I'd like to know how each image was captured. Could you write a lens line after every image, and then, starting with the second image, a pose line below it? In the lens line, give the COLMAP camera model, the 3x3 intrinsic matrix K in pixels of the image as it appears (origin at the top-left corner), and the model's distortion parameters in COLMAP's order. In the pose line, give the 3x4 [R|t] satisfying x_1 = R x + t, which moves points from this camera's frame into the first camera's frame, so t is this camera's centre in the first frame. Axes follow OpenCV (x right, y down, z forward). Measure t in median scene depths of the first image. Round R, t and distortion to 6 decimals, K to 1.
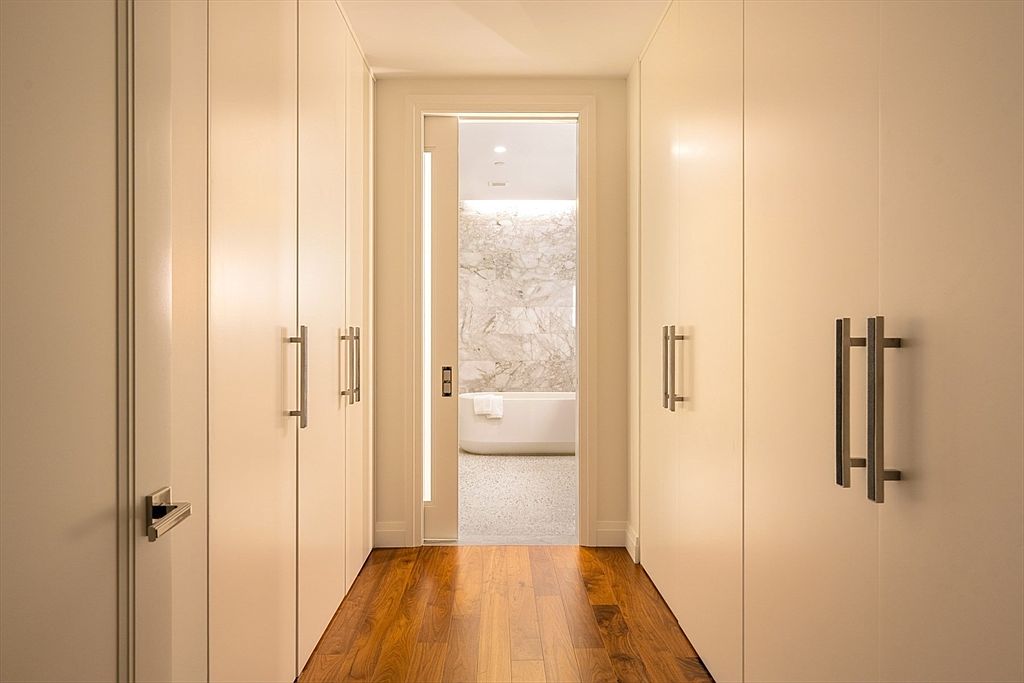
lens RADIAL K [[468.5, 0, 510.3], [0, 468.5, 341.3], [0, 0, 1]] dist [-0.000925, -0.000045]
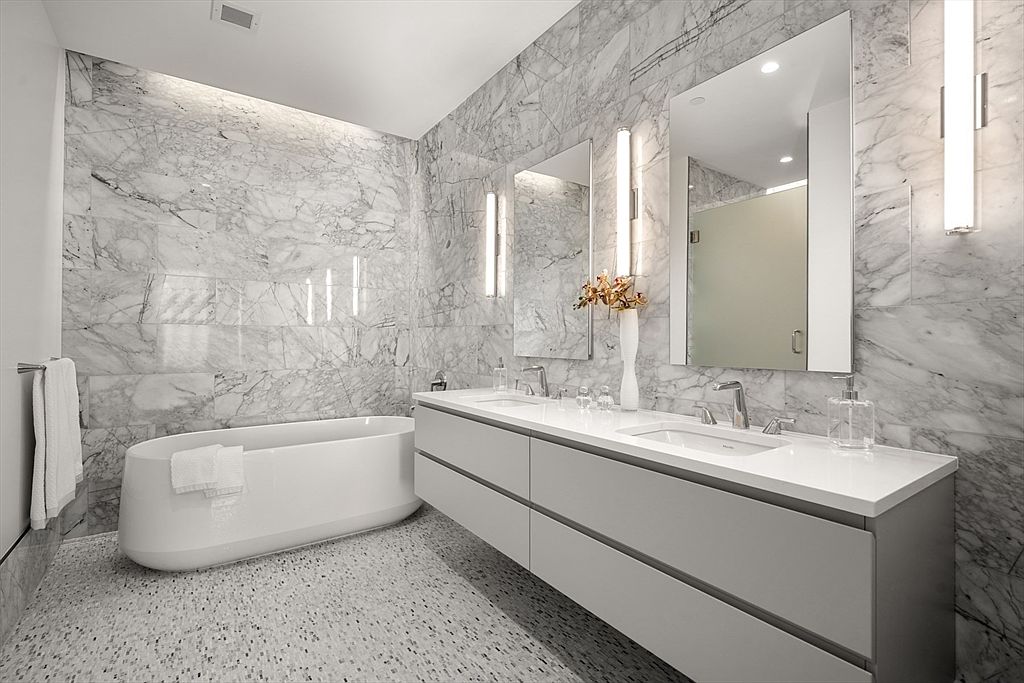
lens RADIAL K [[468.5, 0, 512.7], [0, 468.5, 338.8], [0, 0, 1]] dist [-0.000925, -0.000045]
pose [[0.843768, 0.004282, 0.536692, -0.031628], [-0.001250, 0.999981, -0.006013, 0.003706], [-0.536707, 0.004402, 0.843757, 0.318240]]
